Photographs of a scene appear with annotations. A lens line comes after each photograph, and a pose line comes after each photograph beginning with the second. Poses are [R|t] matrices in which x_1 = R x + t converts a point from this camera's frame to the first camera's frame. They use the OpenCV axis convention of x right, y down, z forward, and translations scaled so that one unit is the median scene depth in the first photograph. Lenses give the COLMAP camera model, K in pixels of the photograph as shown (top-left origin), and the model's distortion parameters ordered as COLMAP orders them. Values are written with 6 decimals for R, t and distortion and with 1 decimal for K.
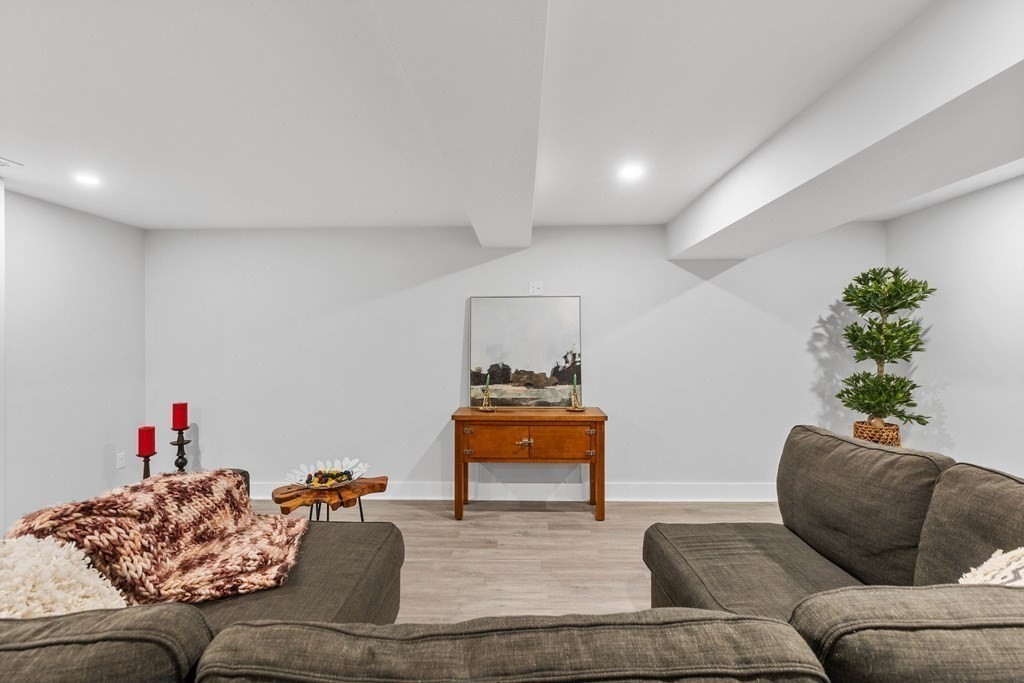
lens RADIAL K [[469.5, 0, 516.1], [0, 469.5, 342.7], [0, 0, 1]] dist [0.005002, 0.000417]
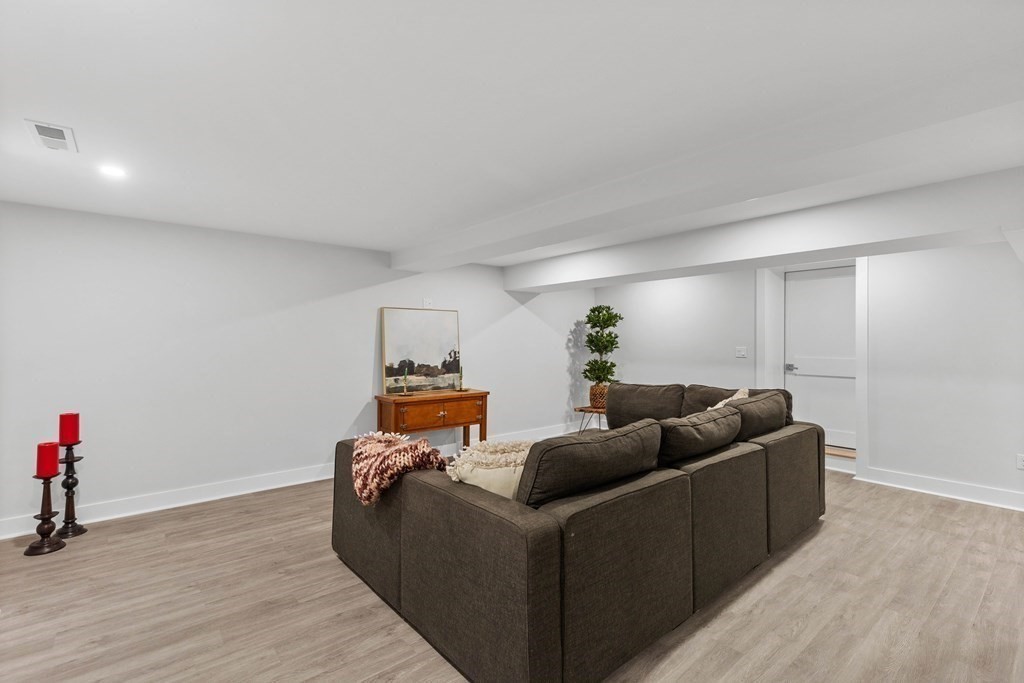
lens RADIAL K [[469.5, 0, 505.3], [0, 469.5, 340.3], [0, 0, 1]] dist [0.005002, 0.000417]
pose [[0.756087, 0.005257, 0.654450, -0.693617], [-0.001117, 0.999977, -0.006742, -0.001007], [-0.654471, 0.004367, 0.756075, -0.173676]]
